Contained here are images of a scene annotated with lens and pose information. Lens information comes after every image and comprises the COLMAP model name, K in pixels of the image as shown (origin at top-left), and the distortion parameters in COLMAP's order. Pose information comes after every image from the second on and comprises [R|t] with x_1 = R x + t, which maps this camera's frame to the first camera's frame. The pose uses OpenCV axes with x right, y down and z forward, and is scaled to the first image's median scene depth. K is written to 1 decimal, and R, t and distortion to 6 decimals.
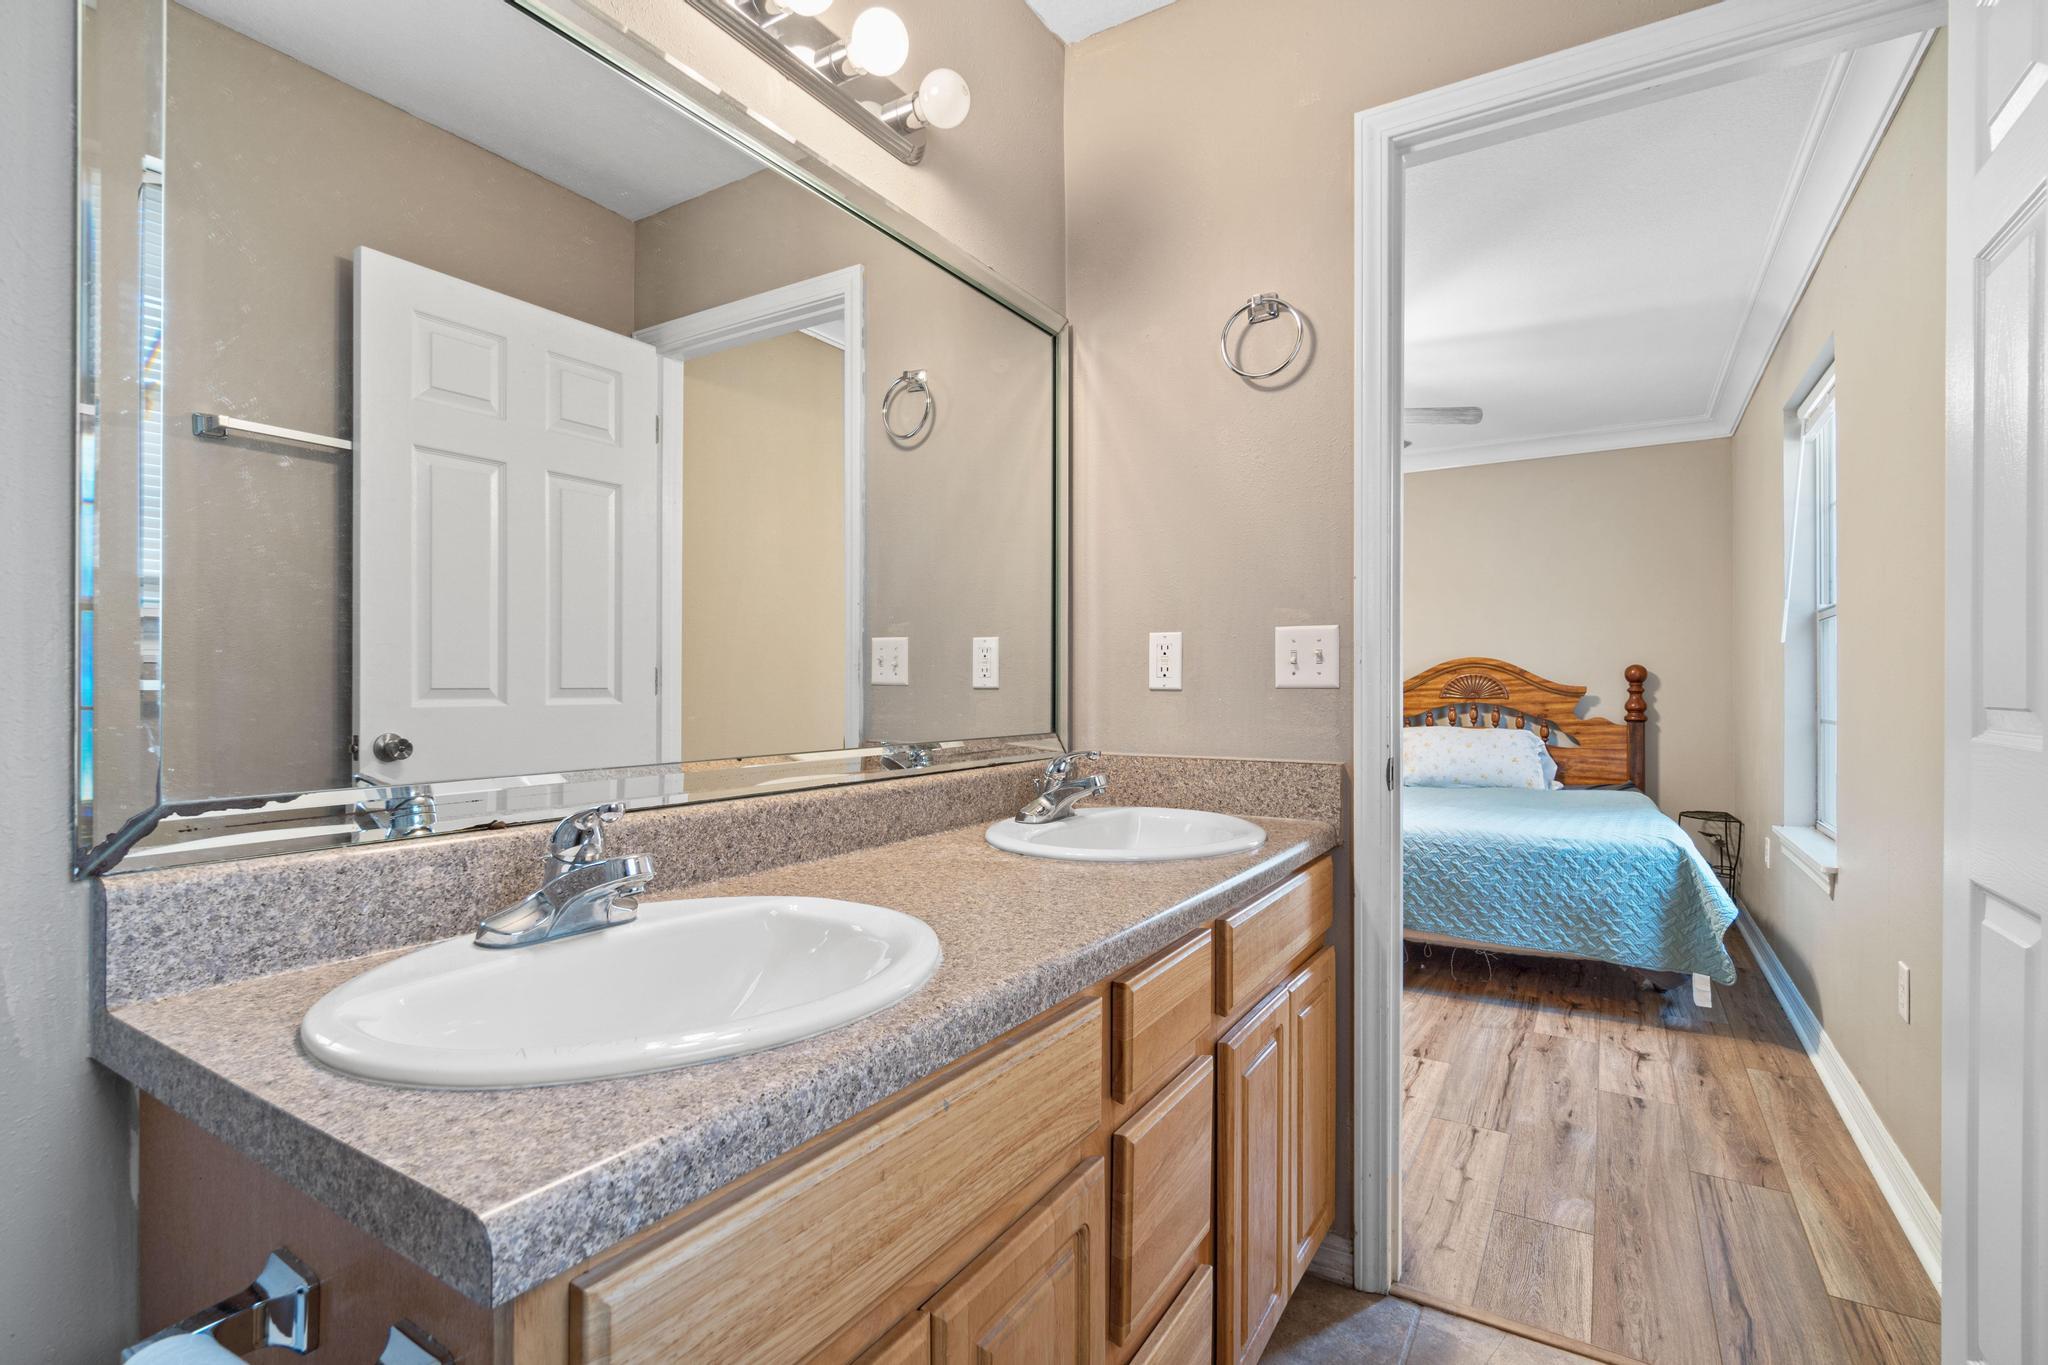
lens RADIAL K [[987.4, 0, 1022.0], [0, 987.4, 689.5], [0, 0, 1]] dist [0.006698, 0.001616]
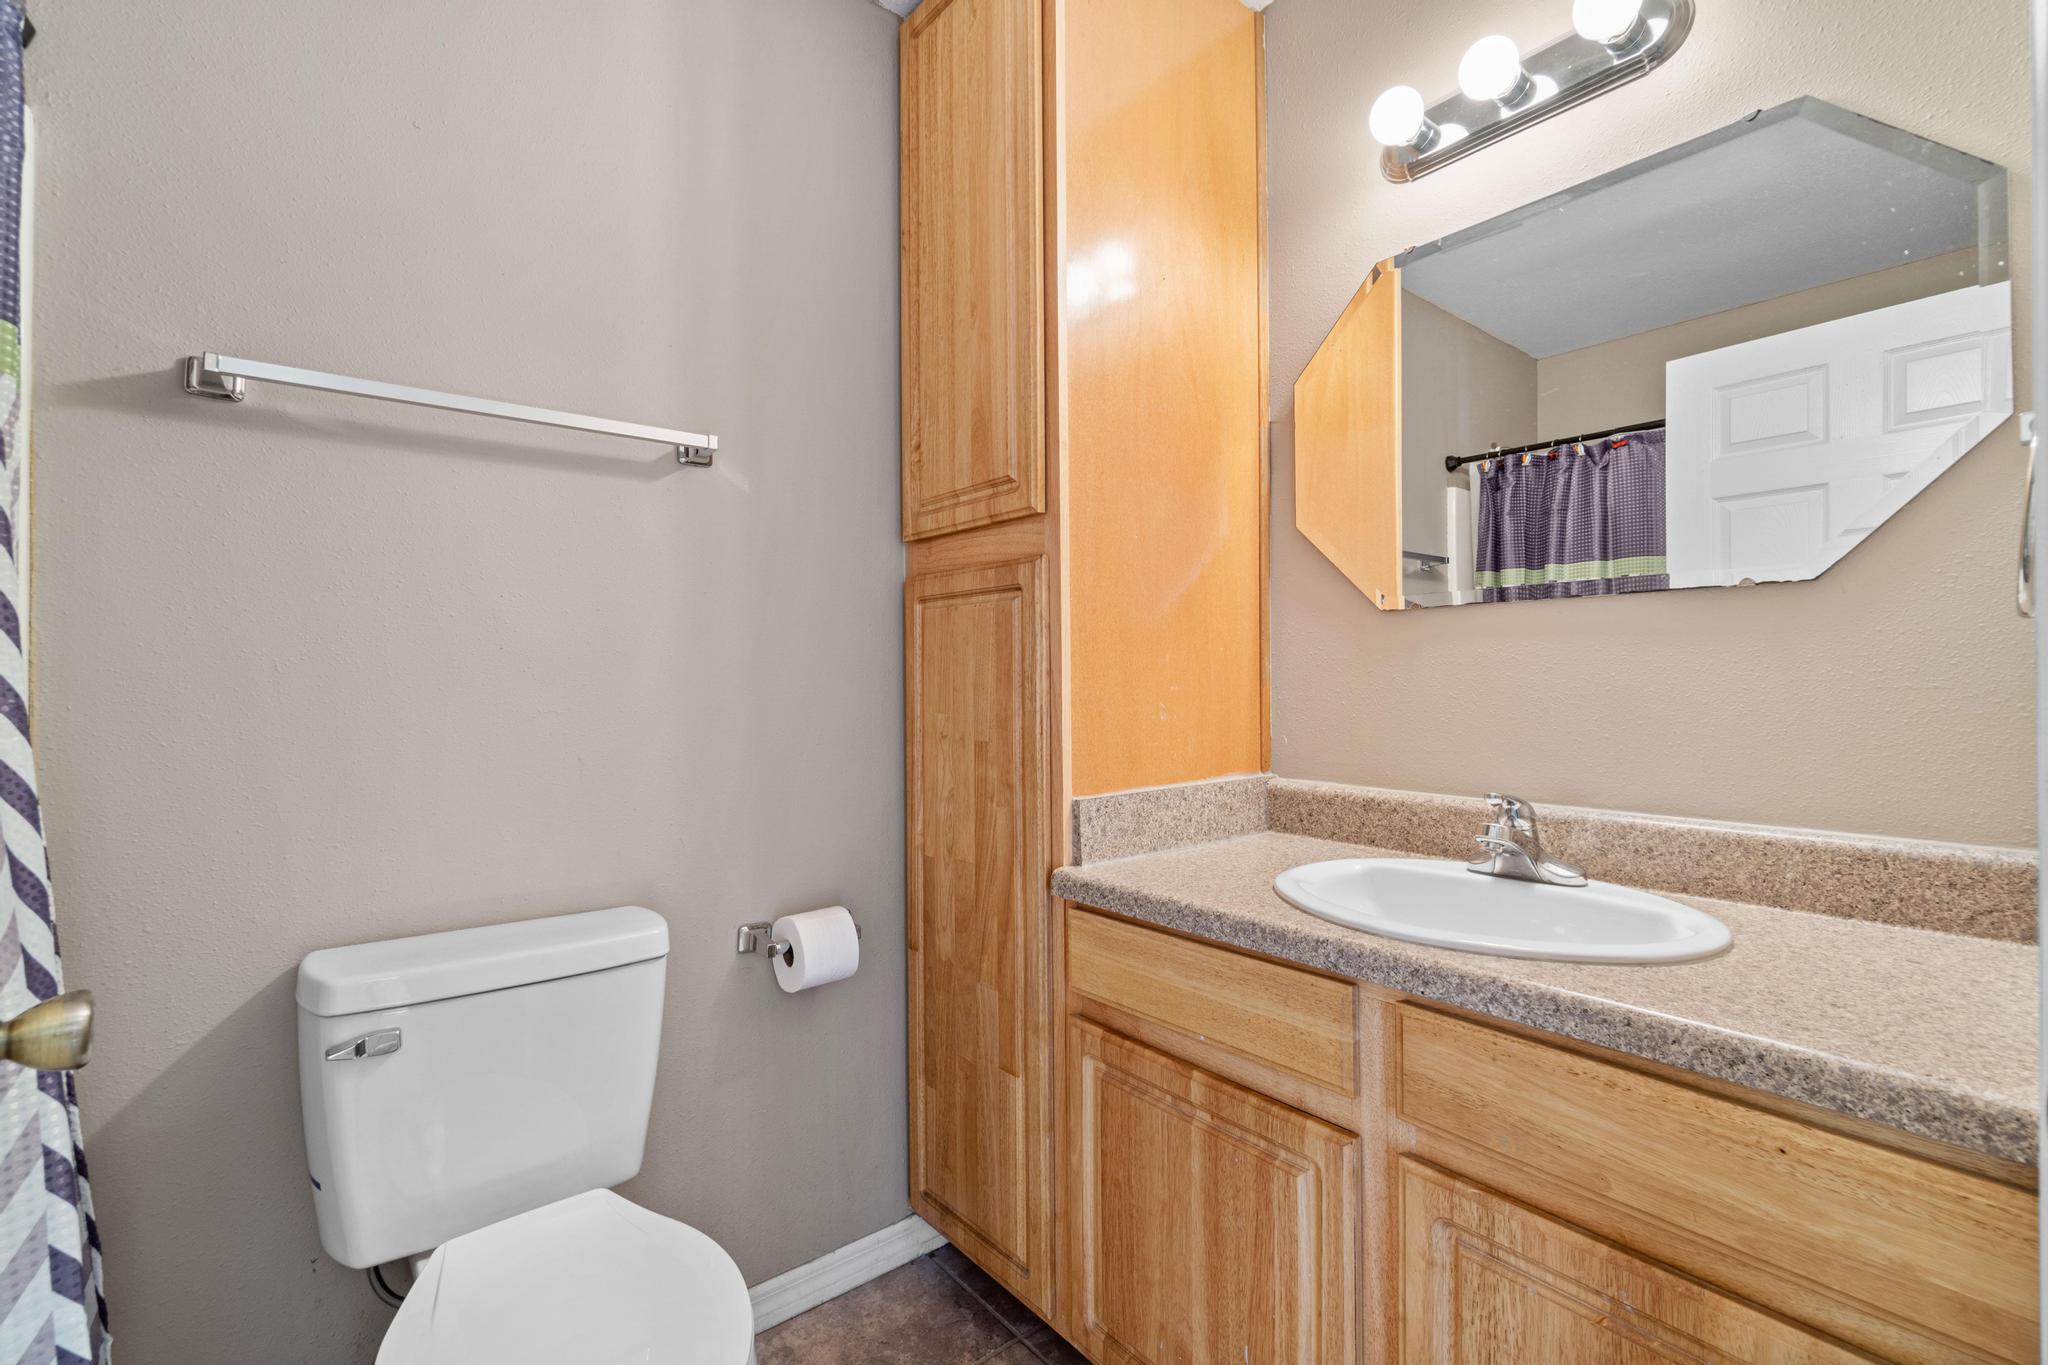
lens RADIAL K [[889.0, 0, 1023.1], [0, 889.0, 675.2], [0, 0, 1]] dist [0.000184, 0.000522]
pose [[-0.320462, -0.009322, -0.947215, 1.107087], [0.001707, 0.999944, -0.010419, -0.062056], [0.947260, -0.004955, -0.320428, 0.484992]]
